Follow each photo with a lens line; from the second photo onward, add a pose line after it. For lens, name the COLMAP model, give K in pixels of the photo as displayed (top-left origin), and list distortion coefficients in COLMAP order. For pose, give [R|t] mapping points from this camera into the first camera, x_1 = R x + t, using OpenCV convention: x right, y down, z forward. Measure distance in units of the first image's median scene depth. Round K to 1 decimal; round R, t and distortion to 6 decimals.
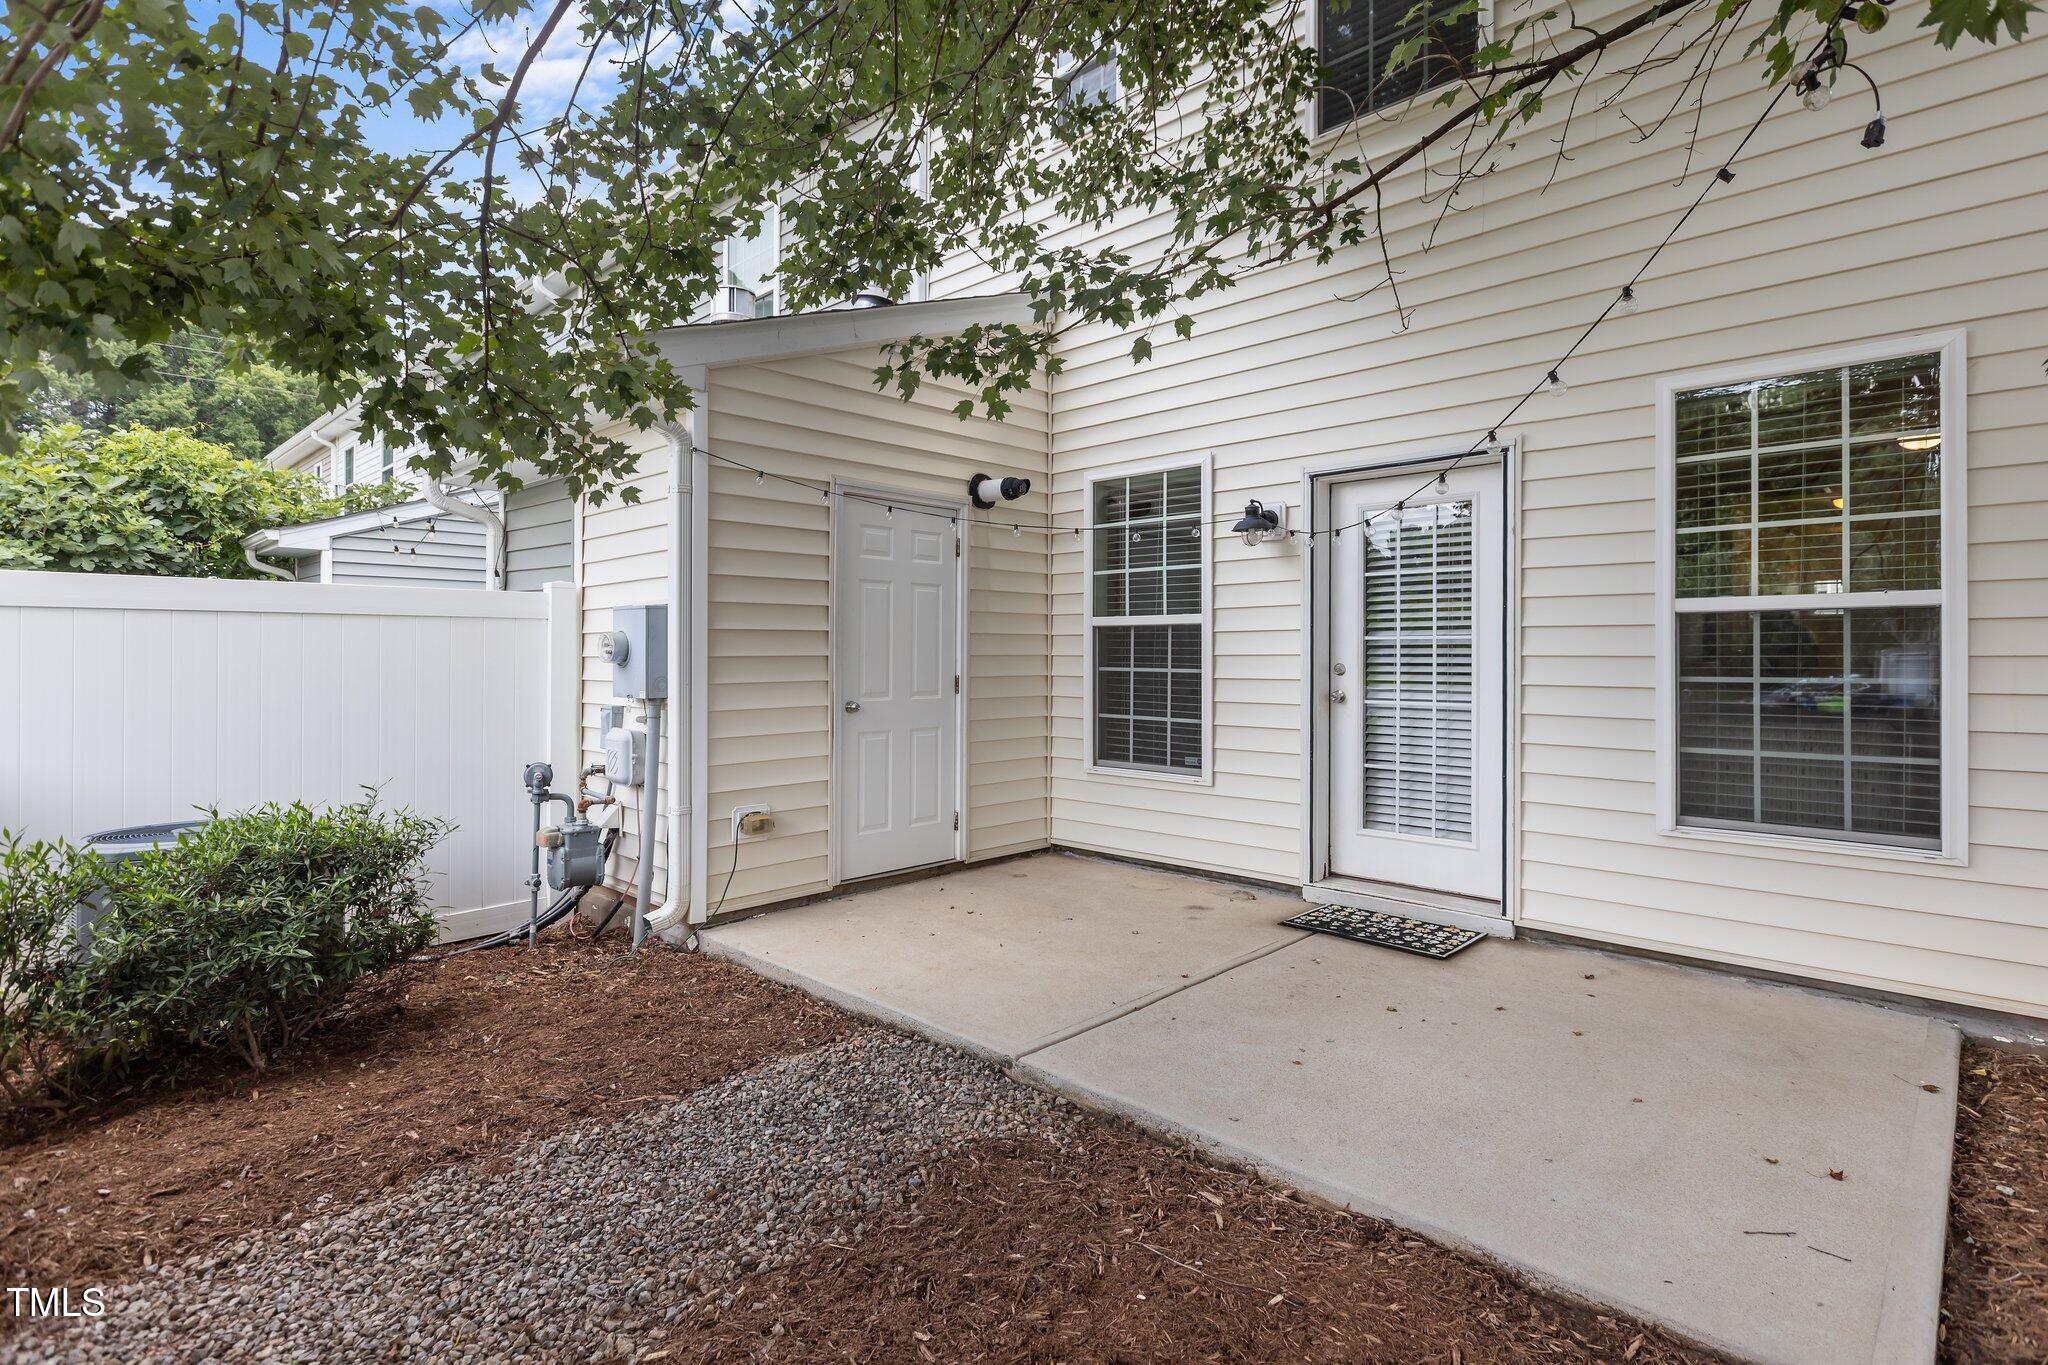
lens RADIAL K [[1015.7, 0, 1022.9], [0, 1015.7, 669.8], [0, 0, 1]] dist [0.001298, 0.000329]
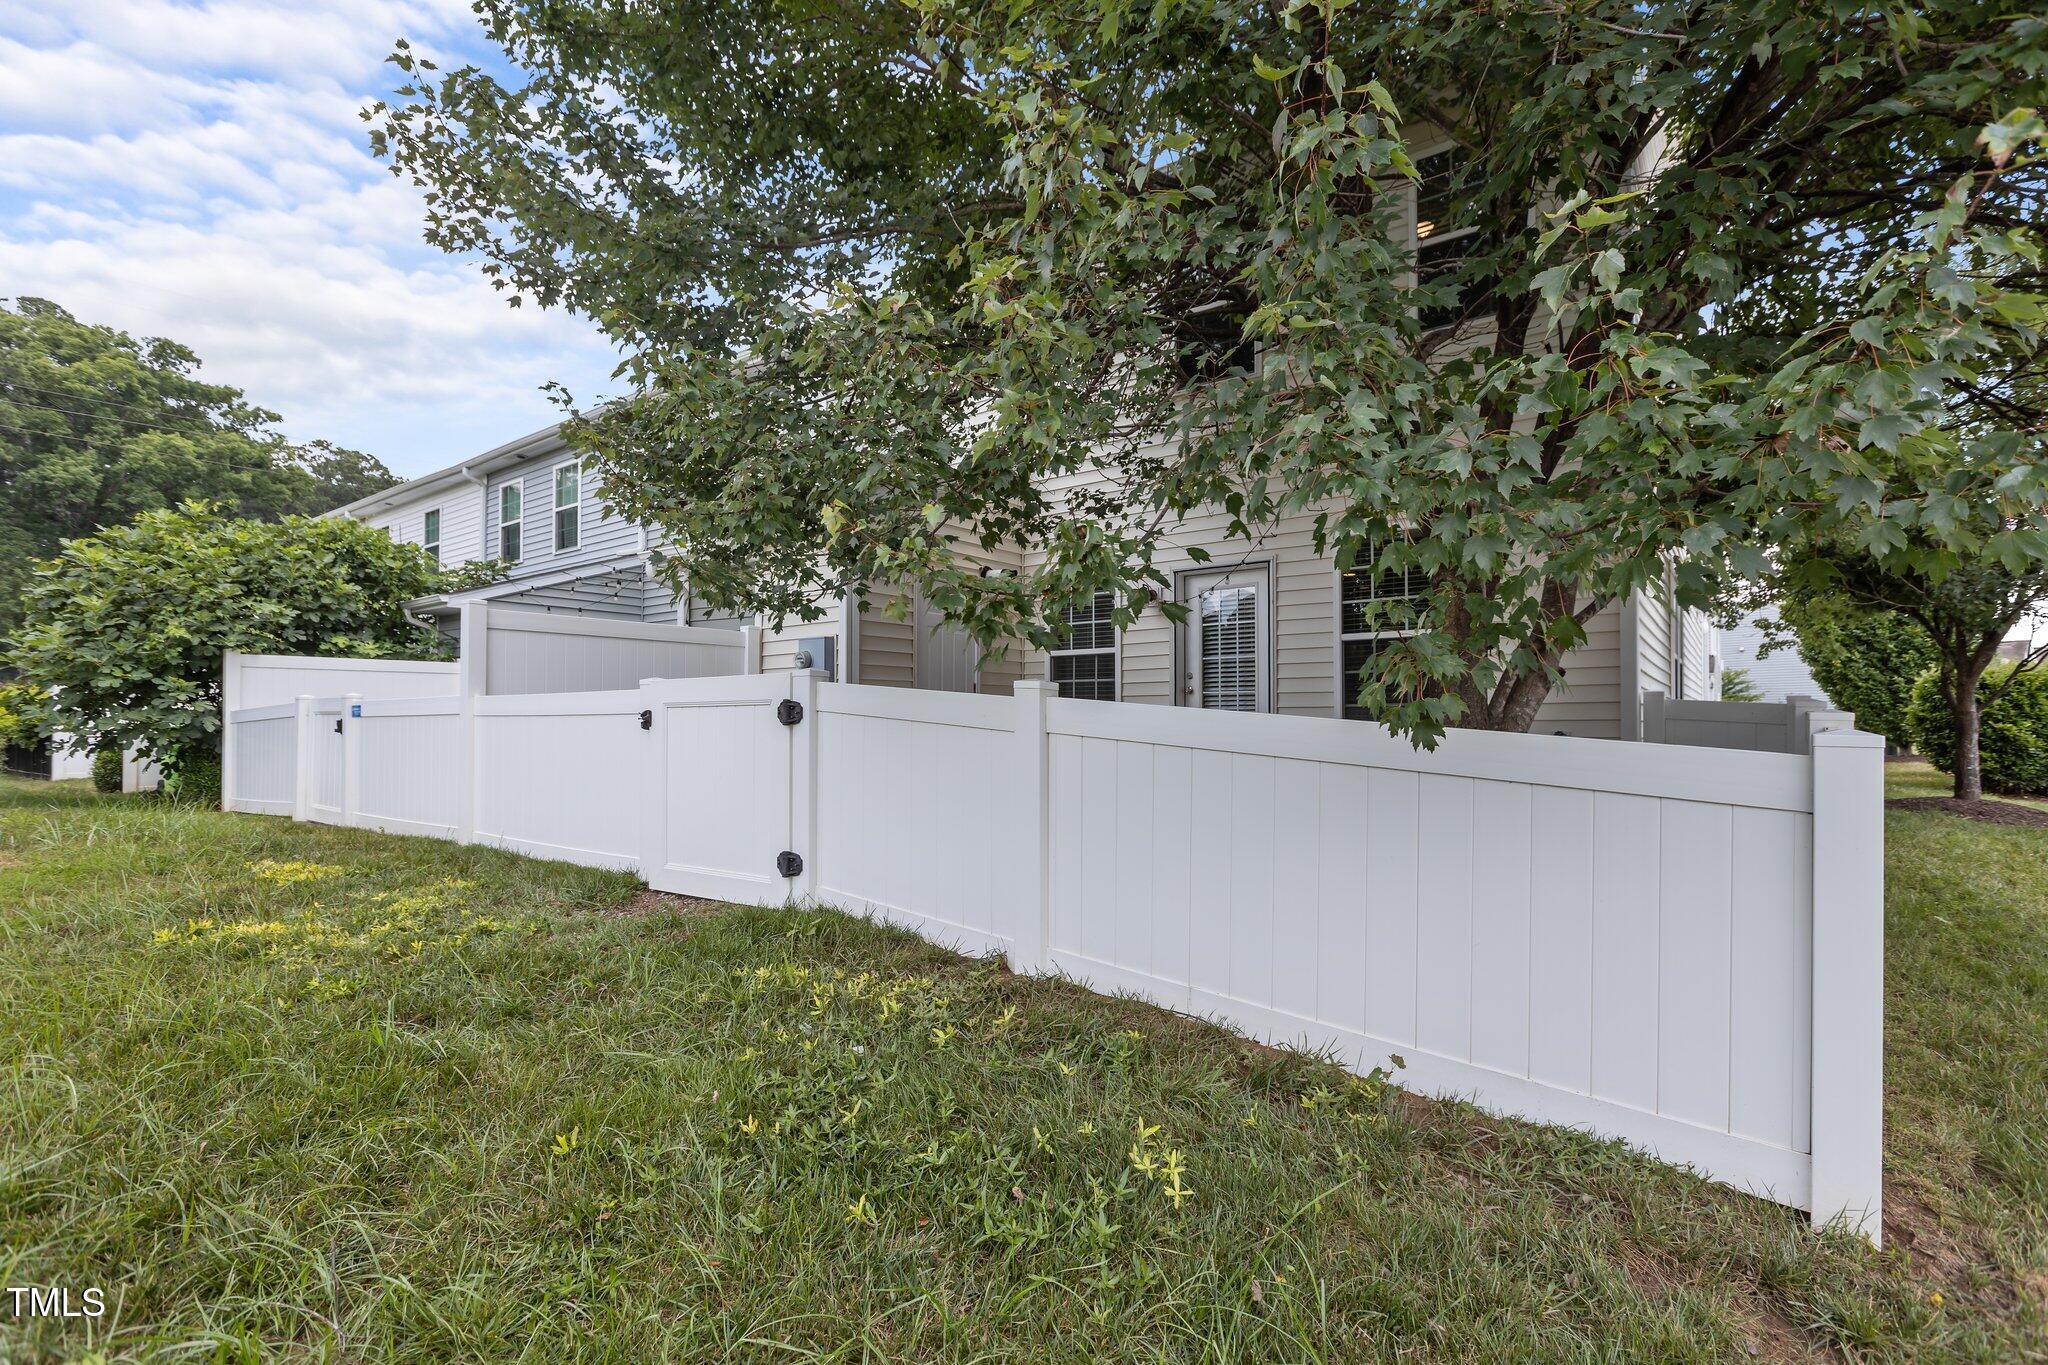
lens RADIAL K [[969.6, 0, 1021.8], [0, 969.6, 734.0], [0, 0, 1]] dist [0.000706, 0.000317]
pose [[0.992850, -0.003606, 0.119317, -0.146778], [0.004406, 0.999970, -0.006448, 0.082978], [-0.119290, 0.006927, 0.992835, -0.517871]]
